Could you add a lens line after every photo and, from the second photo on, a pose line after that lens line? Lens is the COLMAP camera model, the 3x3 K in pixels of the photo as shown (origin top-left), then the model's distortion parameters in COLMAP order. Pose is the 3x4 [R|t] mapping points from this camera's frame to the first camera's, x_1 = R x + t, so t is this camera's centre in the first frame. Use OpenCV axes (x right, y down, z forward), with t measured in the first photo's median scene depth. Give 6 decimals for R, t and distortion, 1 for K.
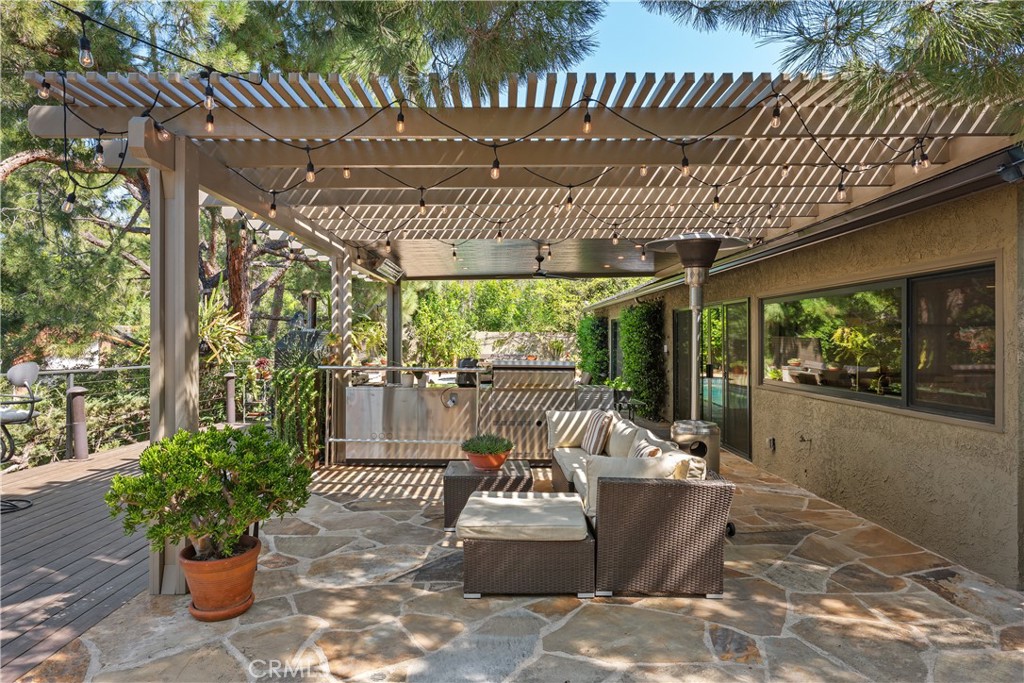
lens RADIAL K [[643.0, 0, 511.5], [0, 643.0, 337.8], [0, 0, 1]] dist [-0.027826, 0.000521]
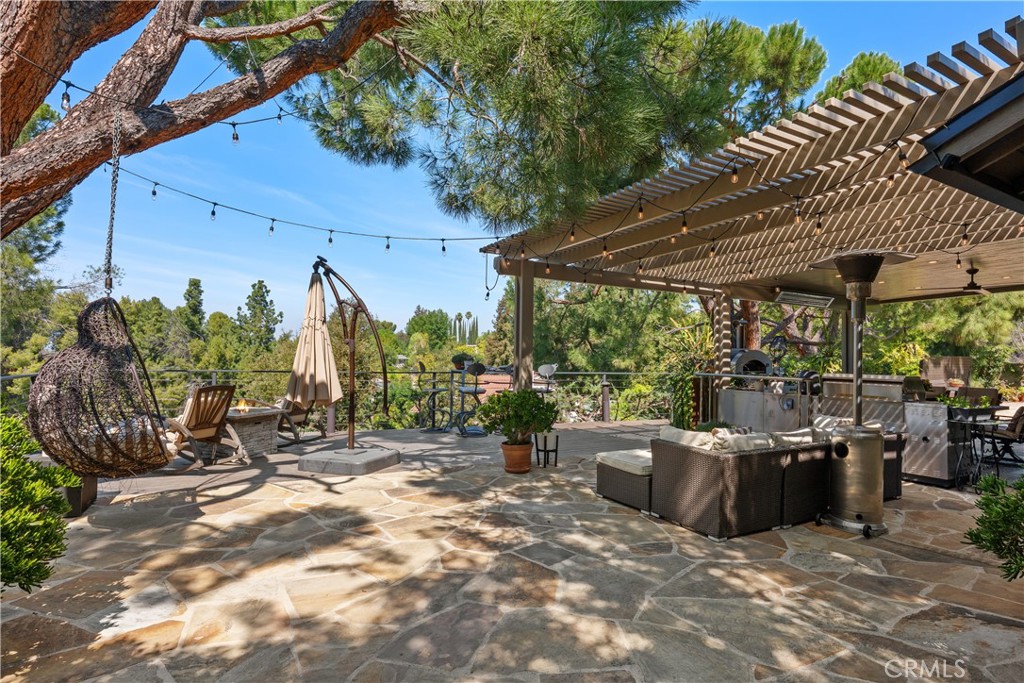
lens RADIAL K [[536.7, 0, 508.9], [0, 536.7, 343.6], [0, 0, 1]] dist [0.017774, 0.000530]
pose [[0.486976, -0.021333, -0.873155, 0.565913], [-0.010784, 0.999479, -0.030434, 0.018980], [0.873349, 0.024236, 0.486492, 0.036516]]
